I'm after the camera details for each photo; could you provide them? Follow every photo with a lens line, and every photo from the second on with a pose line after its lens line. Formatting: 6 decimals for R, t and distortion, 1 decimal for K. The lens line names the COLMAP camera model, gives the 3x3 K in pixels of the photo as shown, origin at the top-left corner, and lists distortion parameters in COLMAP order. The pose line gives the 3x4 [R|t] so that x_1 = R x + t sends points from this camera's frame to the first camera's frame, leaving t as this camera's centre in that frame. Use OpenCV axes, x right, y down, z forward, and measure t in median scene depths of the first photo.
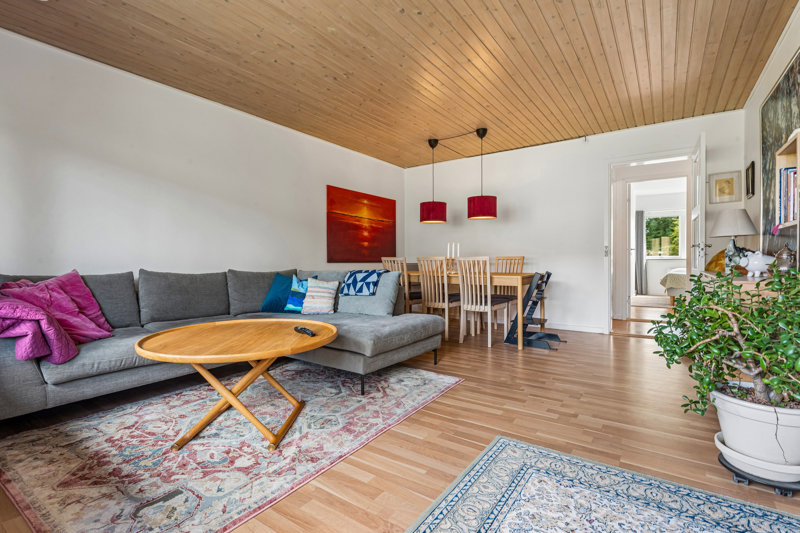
lens RADIAL K [[376.5, 0, 401.2], [0, 376.5, 263.1], [0, 0, 1]] dist [-0.000074, -0.000217]
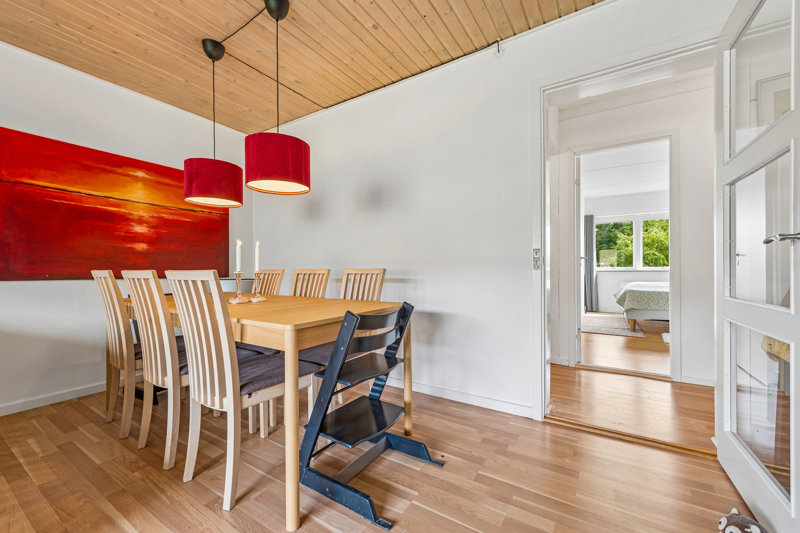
lens RADIAL K [[324.1, 0, 401.9], [0, 324.1, 270.2], [0, 0, 1]] dist [0.012889, 0.000036]
pose [[0.998687, -0.000250, 0.051221, 0.352291], [0.000702, 0.999961, -0.008807, -0.011948], [-0.051217, 0.008831, 0.998649, 0.587714]]
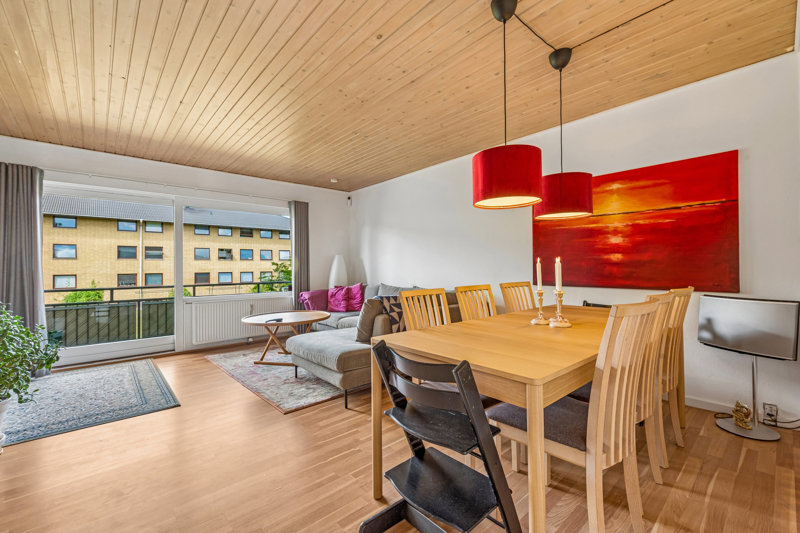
lens RADIAL K [[337.8, 0, 403.1], [0, 337.8, 264.4], [0, 0, 1]] dist [0.001705, -0.000314]
pose [[-0.223557, 0.000361, -0.974691, 0.625471], [0.004937, 0.999988, -0.000762, -0.049995], [0.974678, -0.004983, -0.223556, 0.980123]]
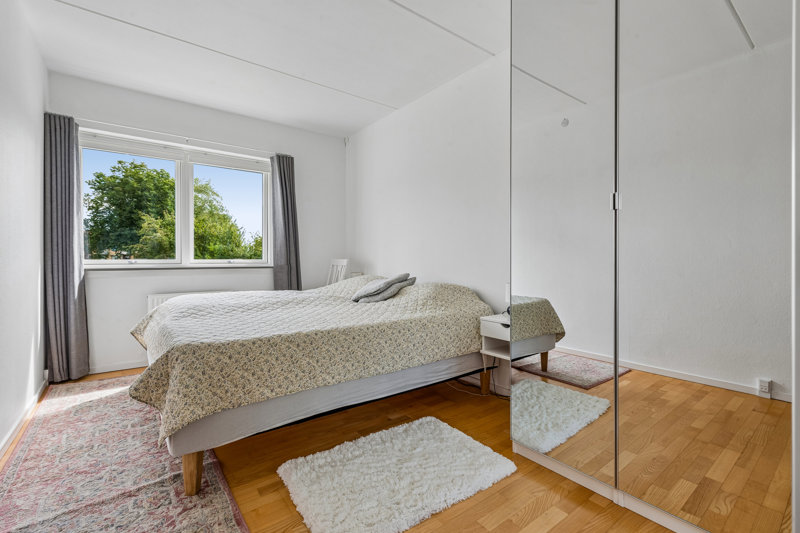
lens RADIAL K [[358.8, 0, 404.5], [0, 358.8, 261.8], [0, 0, 1]] dist [0.022328, -0.011639]
pose [[0.303319, 0.001651, 0.952888, 0.934592], [0.010400, 0.999933, -0.005043, -0.026601], [-0.952832, 0.011440, 0.303281, 1.370393]]
